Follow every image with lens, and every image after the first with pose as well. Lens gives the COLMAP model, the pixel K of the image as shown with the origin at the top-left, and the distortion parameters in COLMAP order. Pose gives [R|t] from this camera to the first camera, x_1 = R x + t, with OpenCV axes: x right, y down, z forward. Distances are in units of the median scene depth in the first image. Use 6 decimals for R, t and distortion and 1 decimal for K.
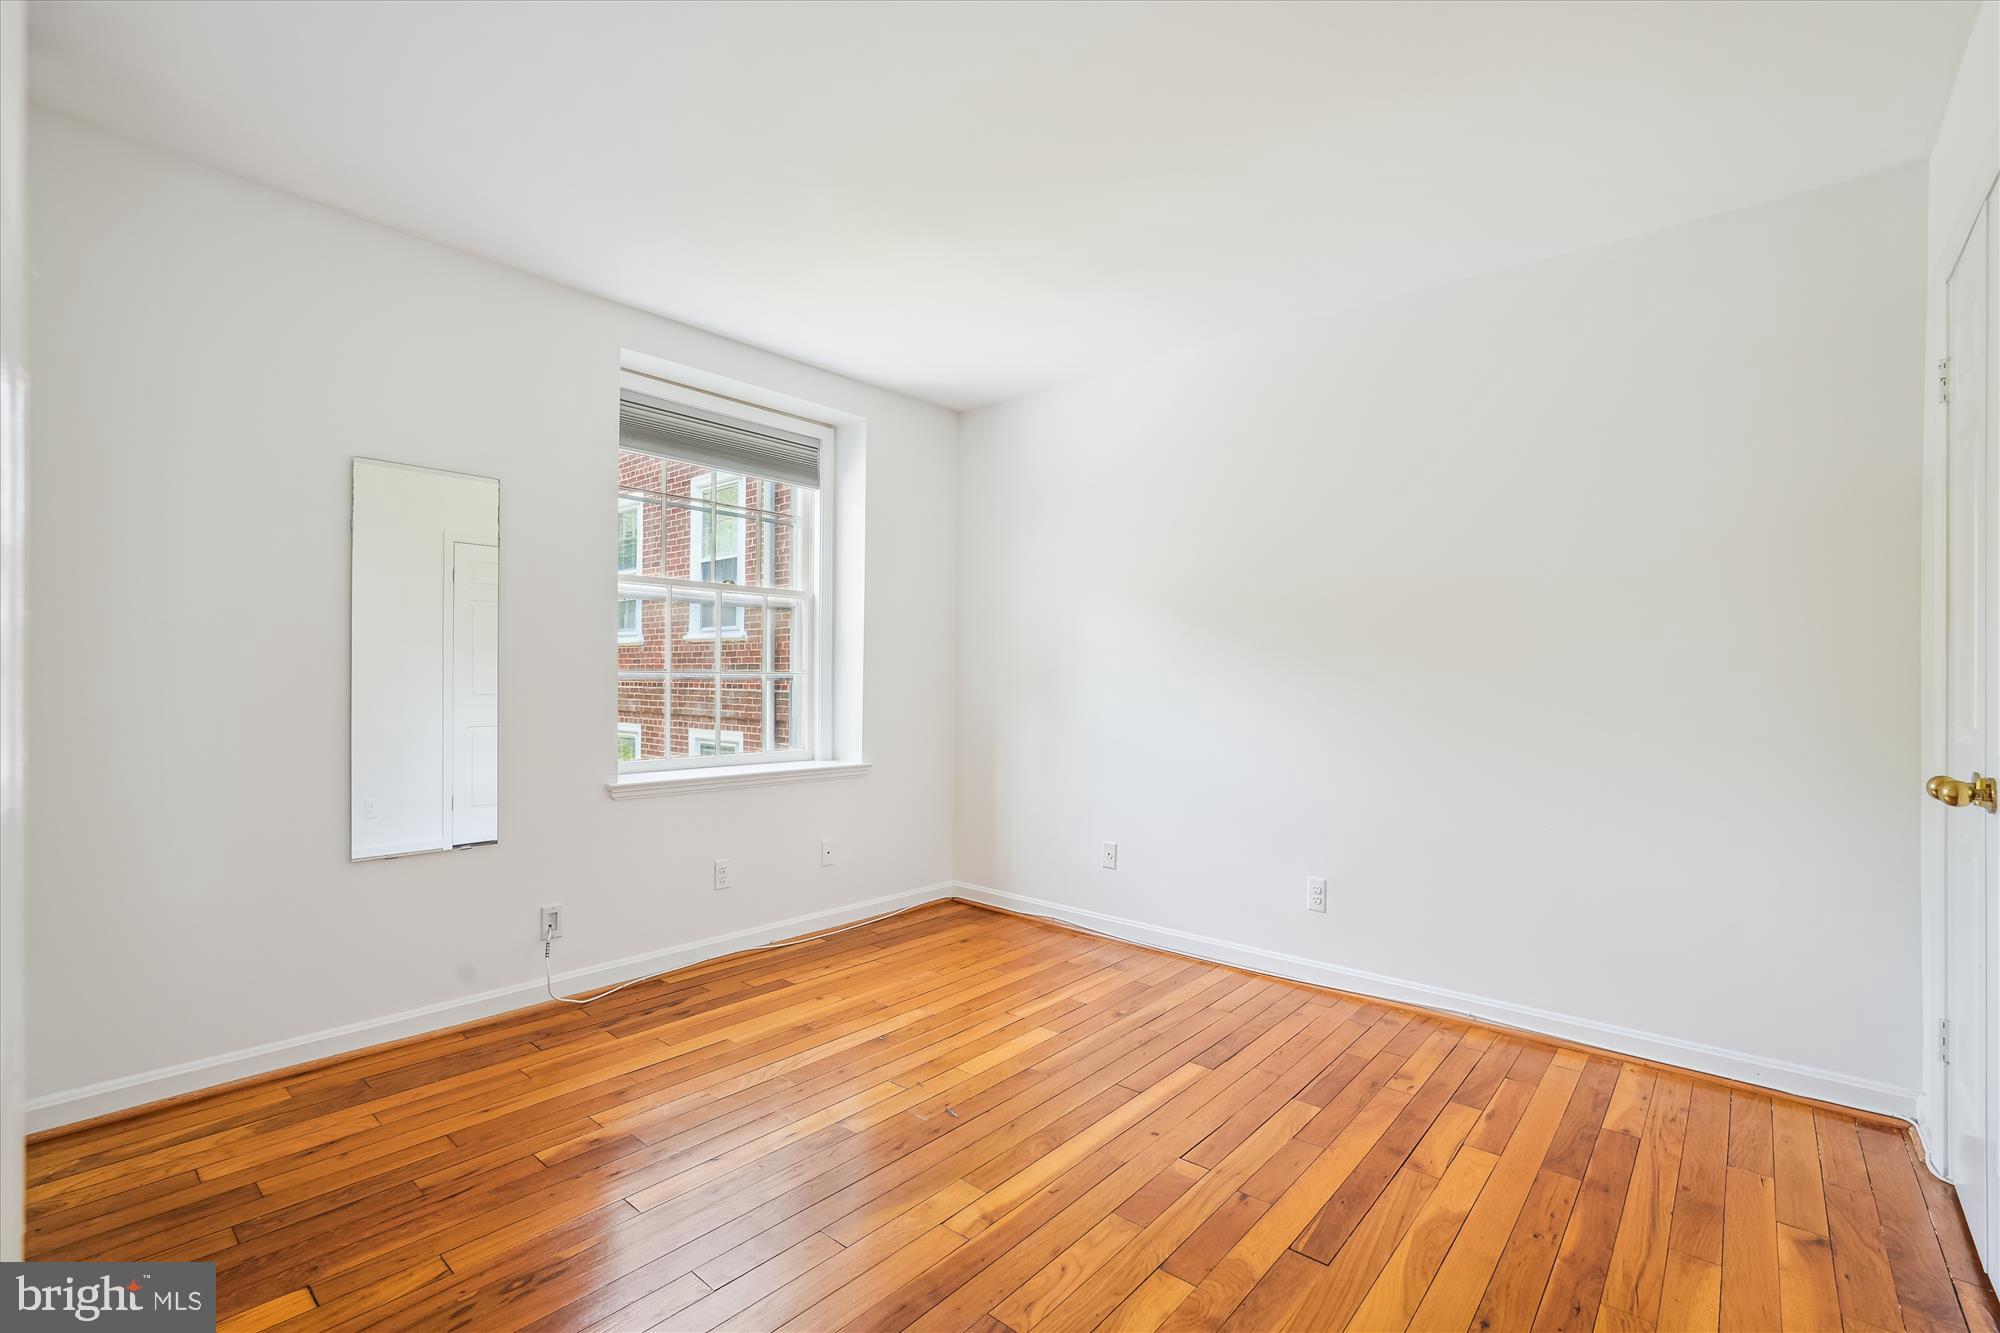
lens RADIAL K [[887.0, 0, 999.9], [0, 887.0, 676.4], [0, 0, 1]] dist [-0.017406, 0.009815]
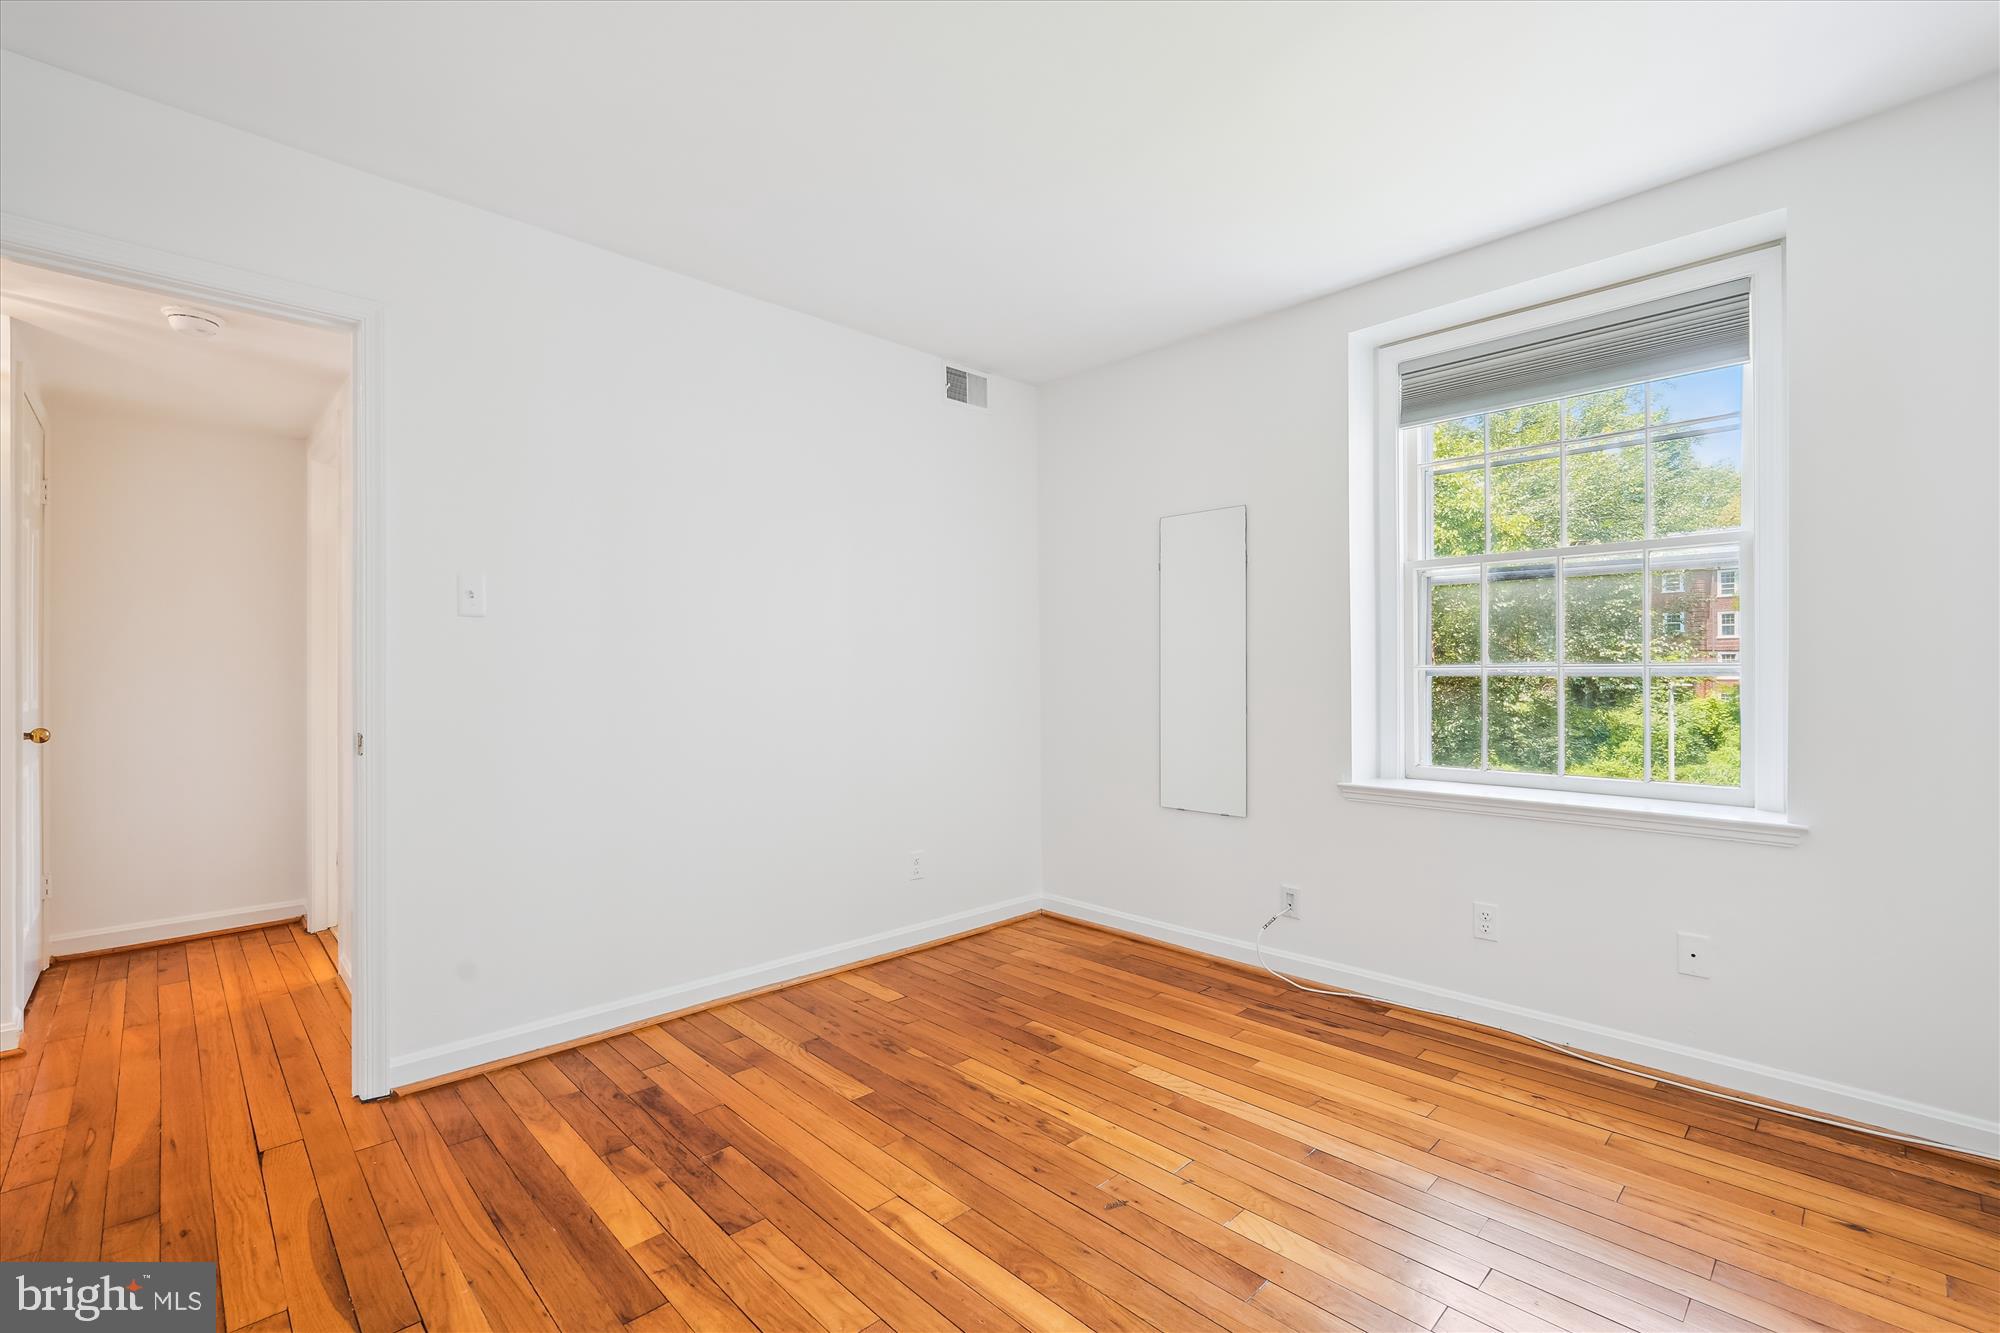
lens RADIAL K [[879.9, 0, 995.8], [0, 879.9, 671.5], [0, 0, 1]] dist [-0.015289, 0.009449]
pose [[-0.081636, -0.006540, -0.996641, 0.571583], [0.003194, 0.999972, -0.006824, 0.004992], [0.996657, -0.003741, -0.081613, 0.715714]]
